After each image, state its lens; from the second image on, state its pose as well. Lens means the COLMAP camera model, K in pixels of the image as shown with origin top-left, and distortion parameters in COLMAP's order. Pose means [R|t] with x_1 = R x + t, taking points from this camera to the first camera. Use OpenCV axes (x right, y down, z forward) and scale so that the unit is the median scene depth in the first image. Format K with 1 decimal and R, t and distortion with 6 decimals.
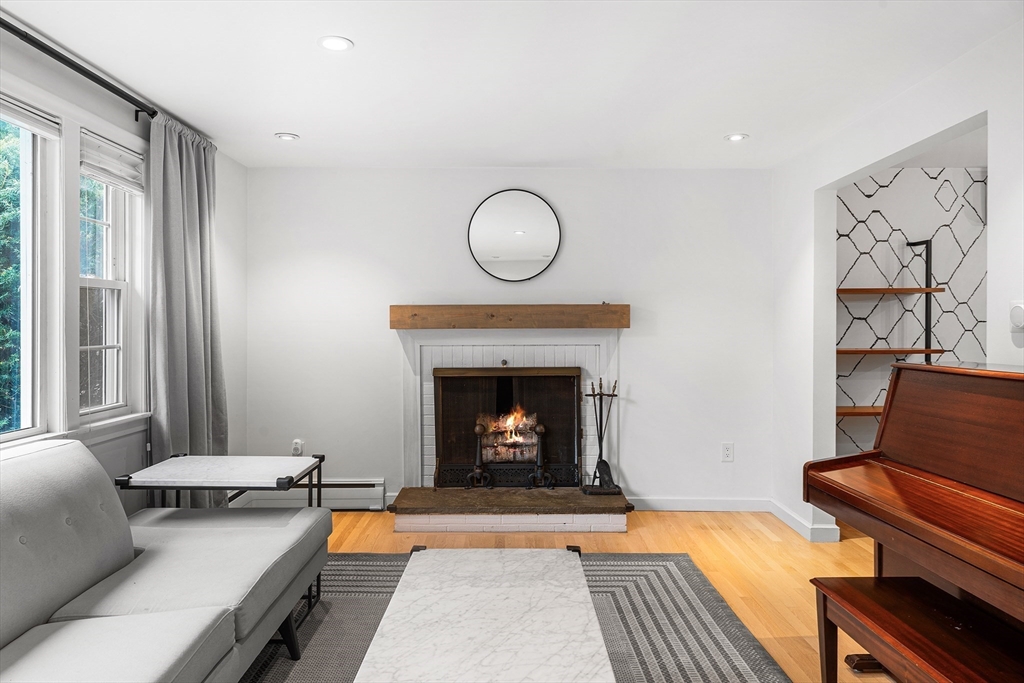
lens RADIAL K [[690.8, 0, 517.0], [0, 690.8, 325.7], [0, 0, 1]] dist [0.004483, -0.001241]
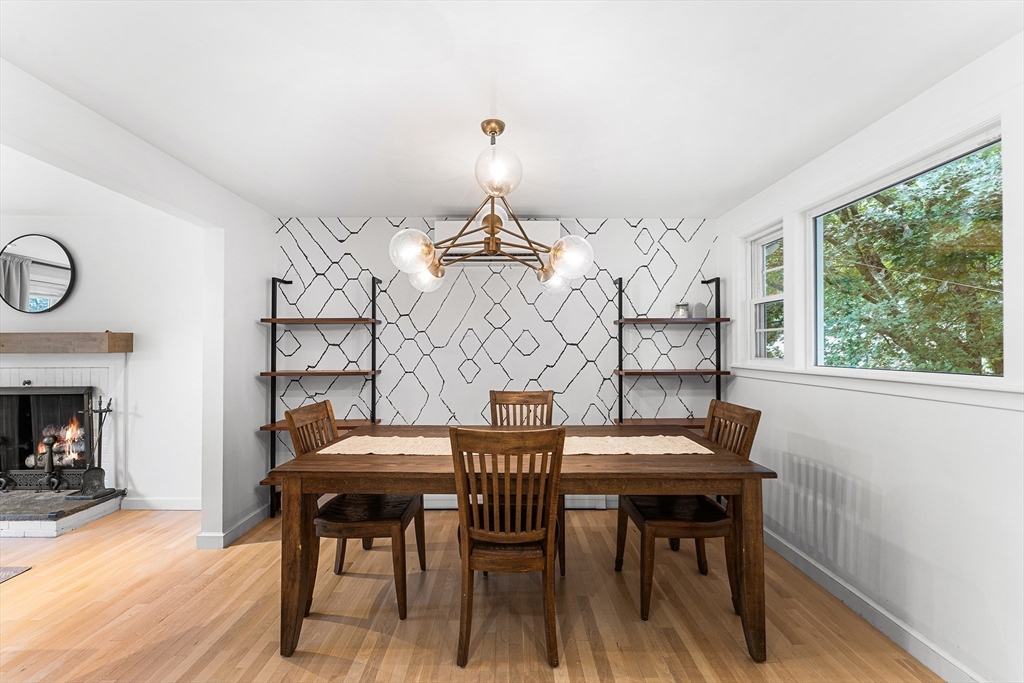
lens RADIAL K [[415.2, 0, 512.5], [0, 415.2, 345.8], [0, 0, 1]] dist [-0.001165, 0.000111]
pose [[0.999913, -0.000472, 0.013167, 0.807659], [0.000567, 0.999974, -0.007189, -0.003466], [-0.013163, 0.007195, 0.999887, 0.295536]]
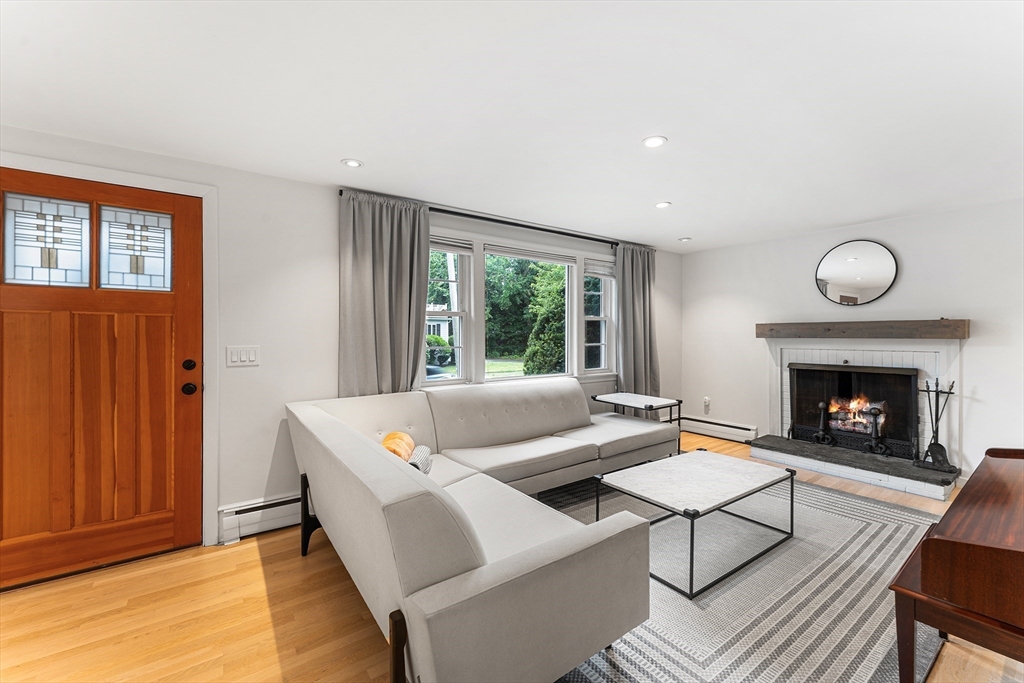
lens RADIAL K [[415.2, 0, 509.9], [0, 415.2, 335.5], [0, 0, 1]] dist [-0.001165, 0.000111]
pose [[0.581062, 0.004659, -0.813846, 0.285421], [-0.002734, 0.999989, 0.003773, -0.003058], [0.813855, 0.000033, 0.581068, -0.075118]]
